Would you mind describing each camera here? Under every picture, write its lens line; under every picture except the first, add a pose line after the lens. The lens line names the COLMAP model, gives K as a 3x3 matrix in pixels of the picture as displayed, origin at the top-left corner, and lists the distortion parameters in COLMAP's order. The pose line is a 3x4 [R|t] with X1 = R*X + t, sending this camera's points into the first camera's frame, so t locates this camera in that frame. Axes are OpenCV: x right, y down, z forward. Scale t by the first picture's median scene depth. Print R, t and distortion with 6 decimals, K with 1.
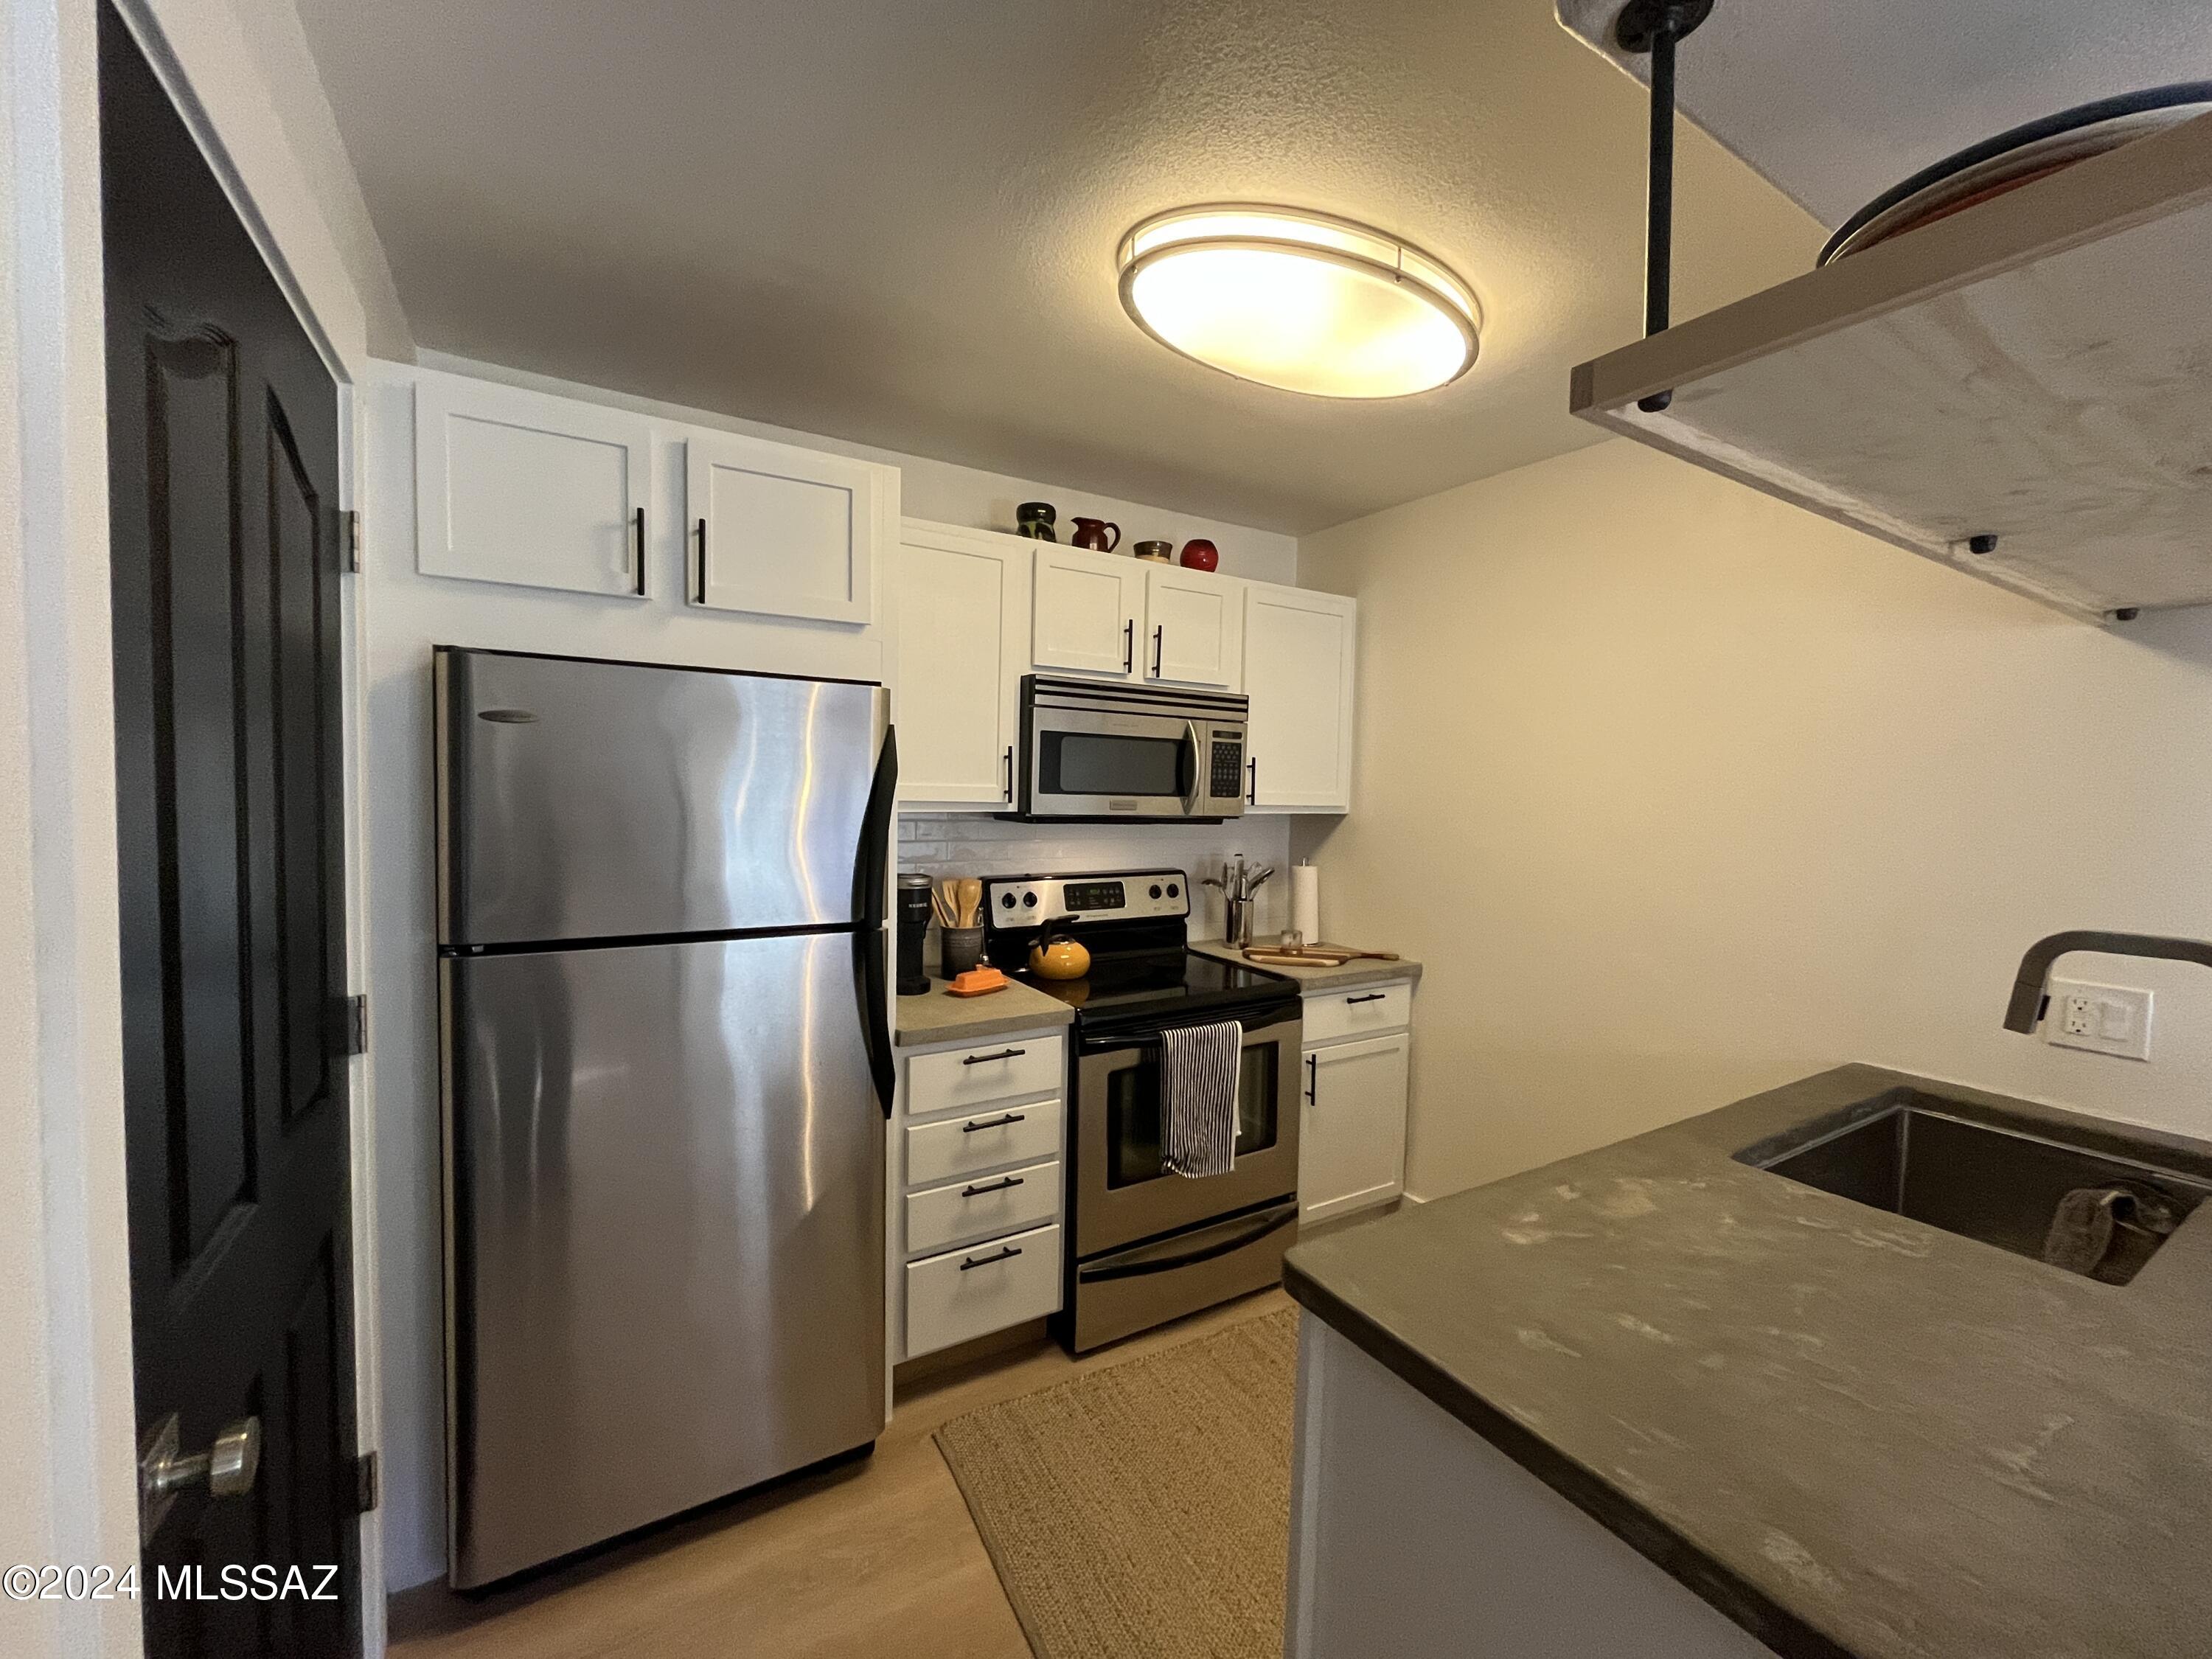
lens RADIAL K [[894.1, 0, 1105.1], [0, 894.1, 825.7], [0, 0, 1]] dist [-0.003206, -0.000303]
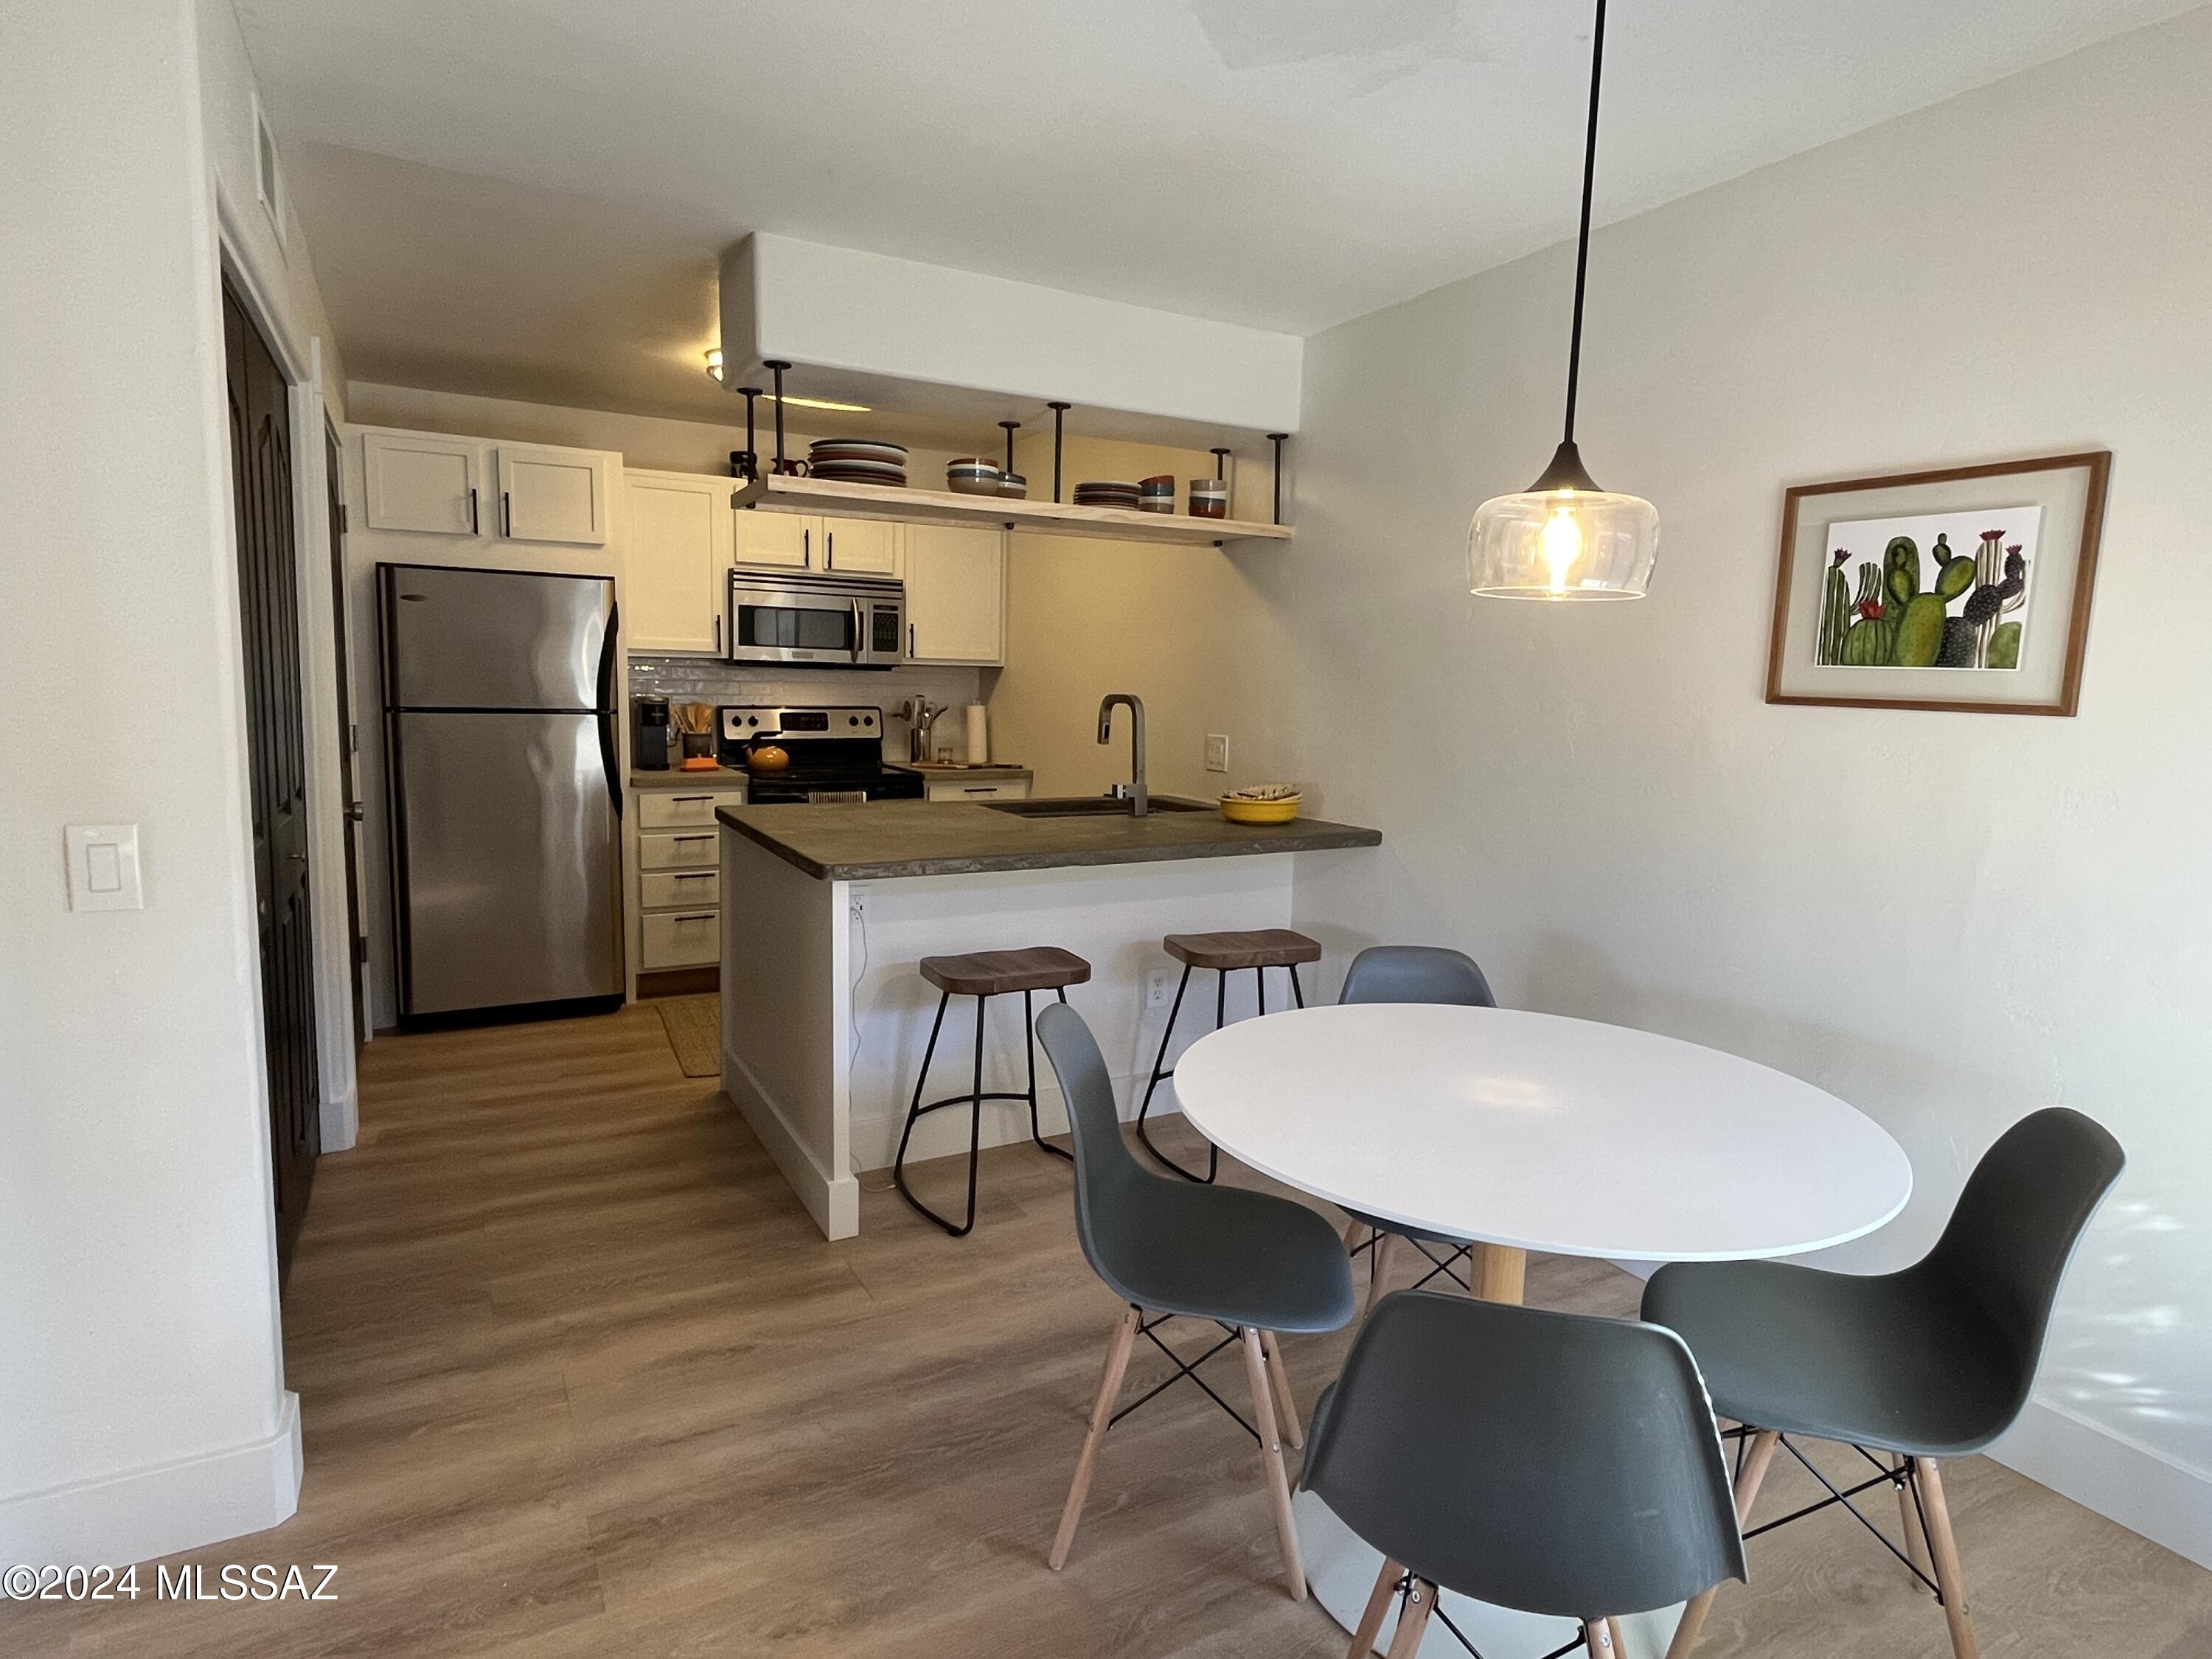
lens RADIAL K [[1199.9, 0, 1097.2], [0, 1199.9, 823.3], [0, 0, 1]] dist [-0.000100, -0.001759]
pose [[0.999129, 0.006093, -0.041289, 0.587136], [-0.003102, 0.997390, 0.072130, 0.110239], [0.041620, -0.071939, 0.996540, -0.990604]]
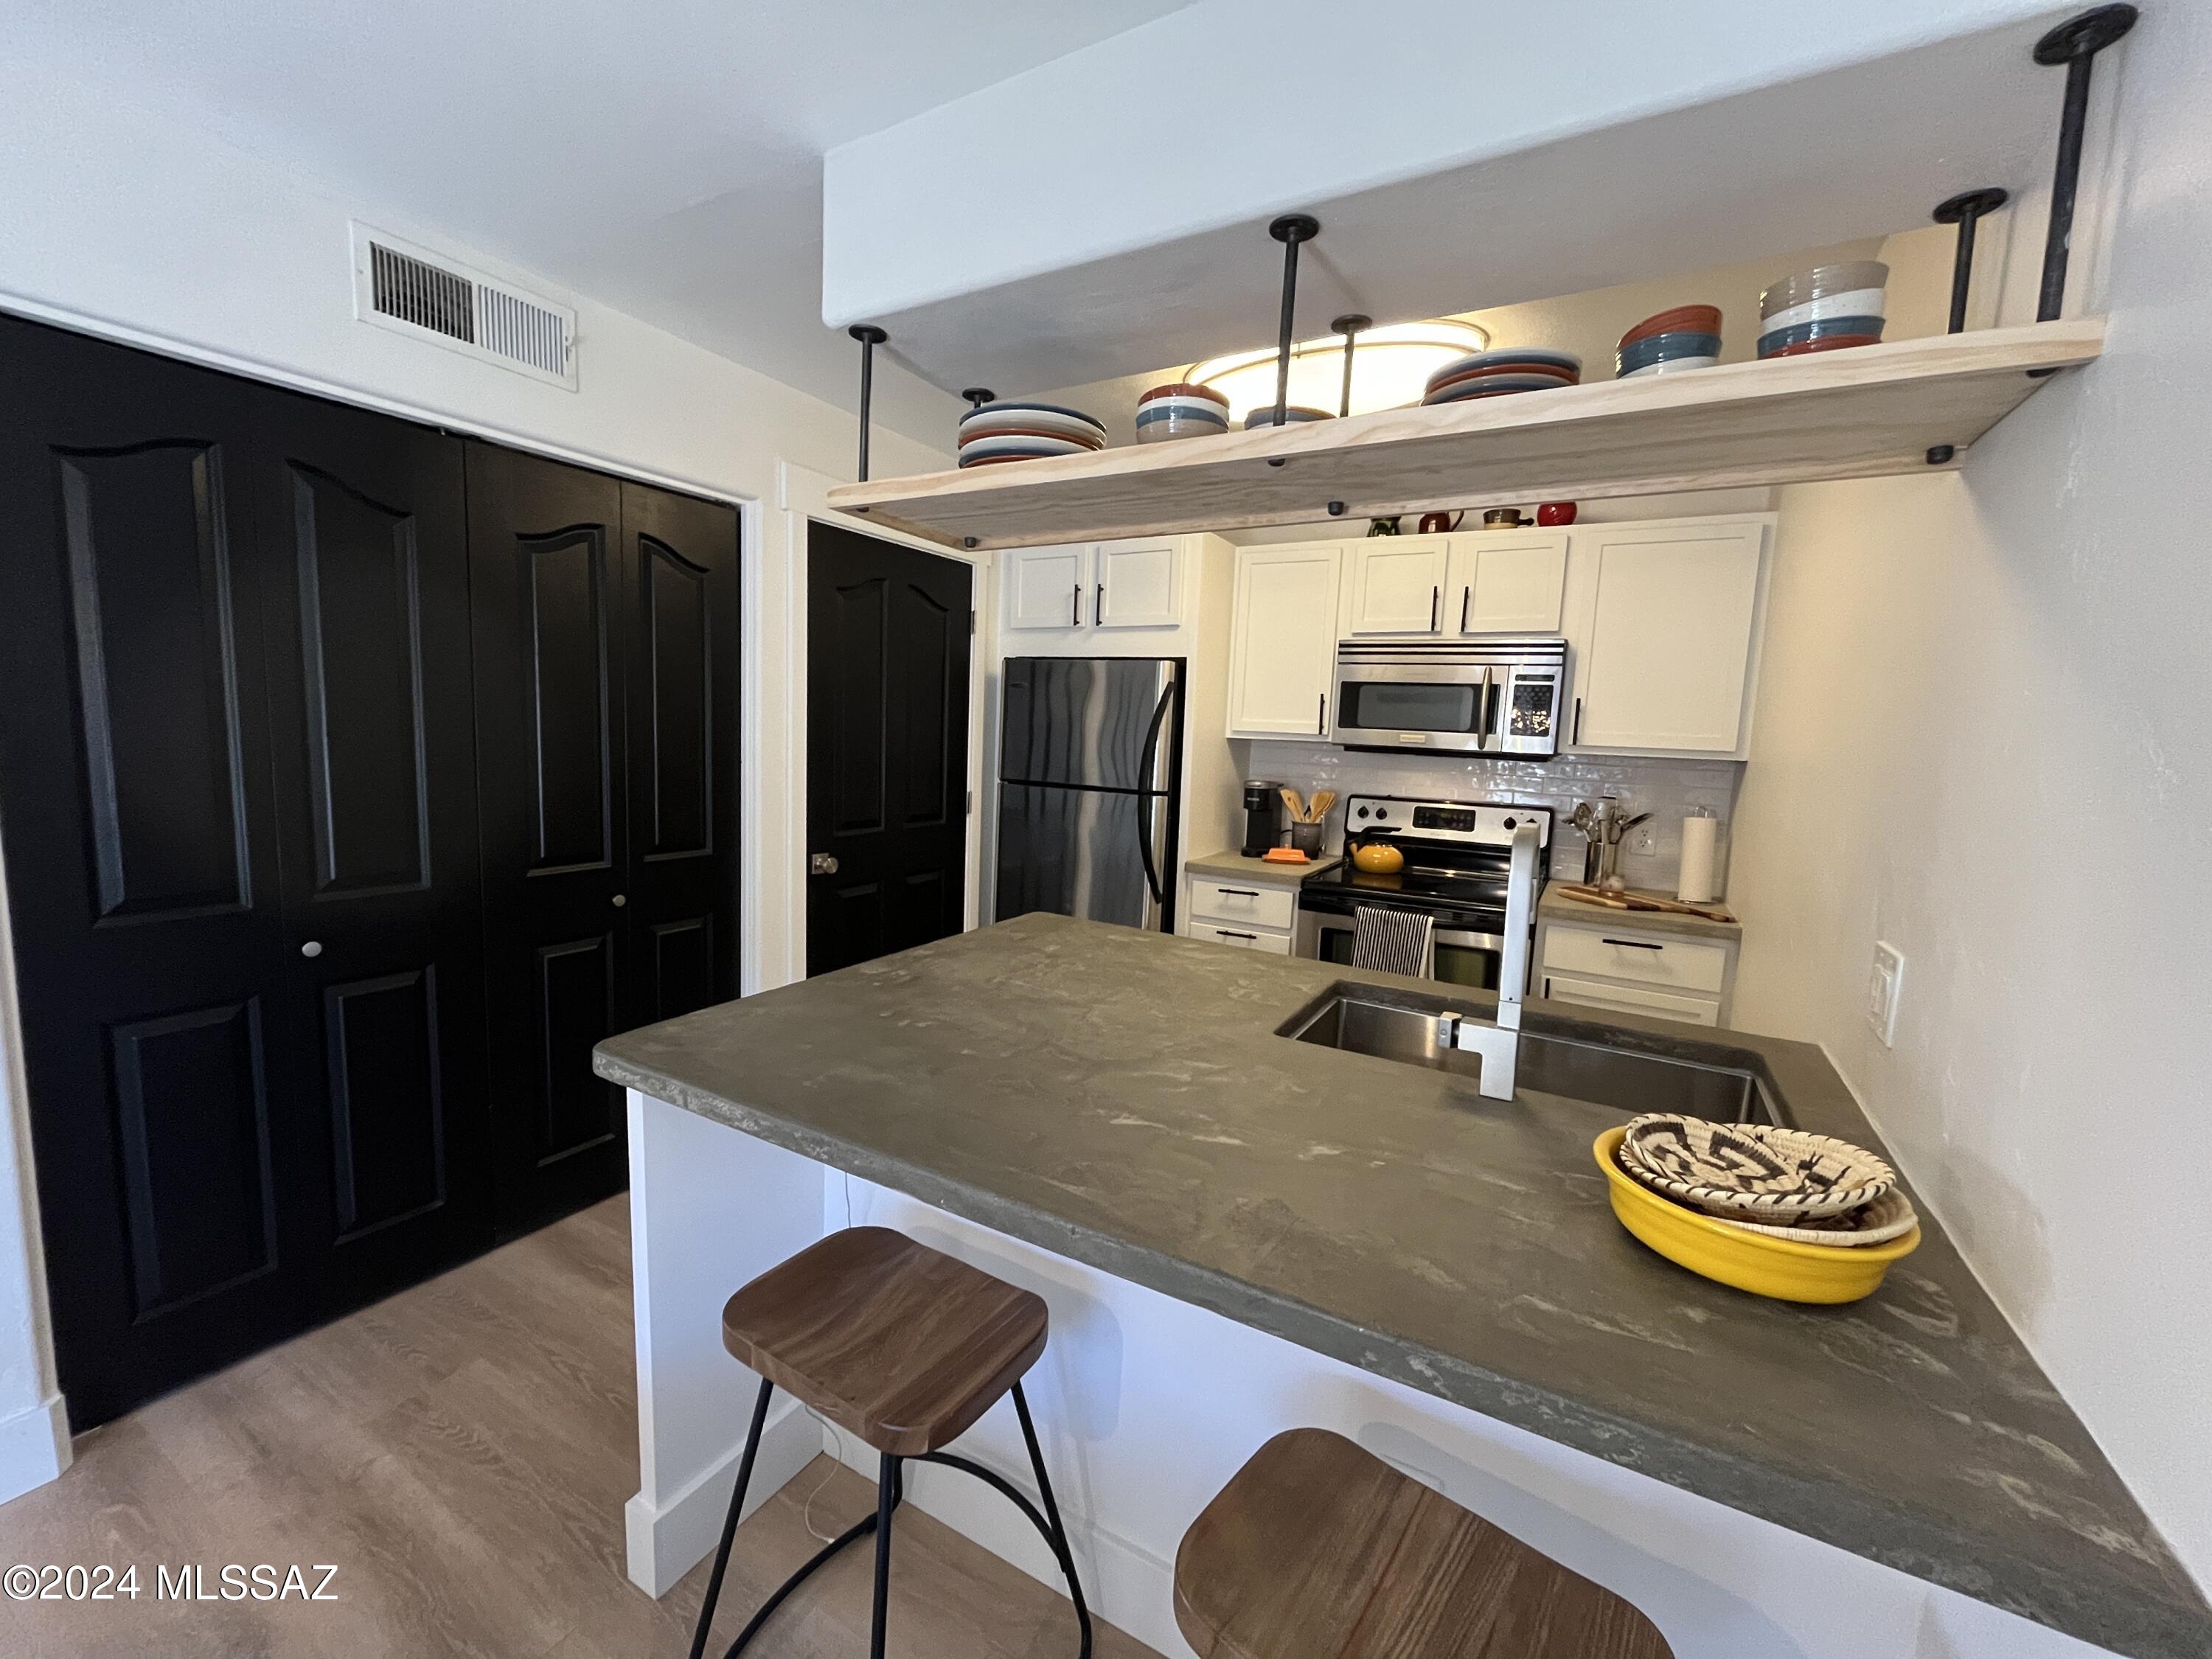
lens RADIAL K [[888.7, 0, 1100.8], [0, 888.7, 828.5], [0, 0, 1]] dist [-0.002301, -0.000546]
pose [[0.482978, 0.096767, -0.870269, 0.876243], [-0.070762, 0.994938, 0.071358, 0.042375], [0.872769, 0.027117, 0.487381, 0.021723]]
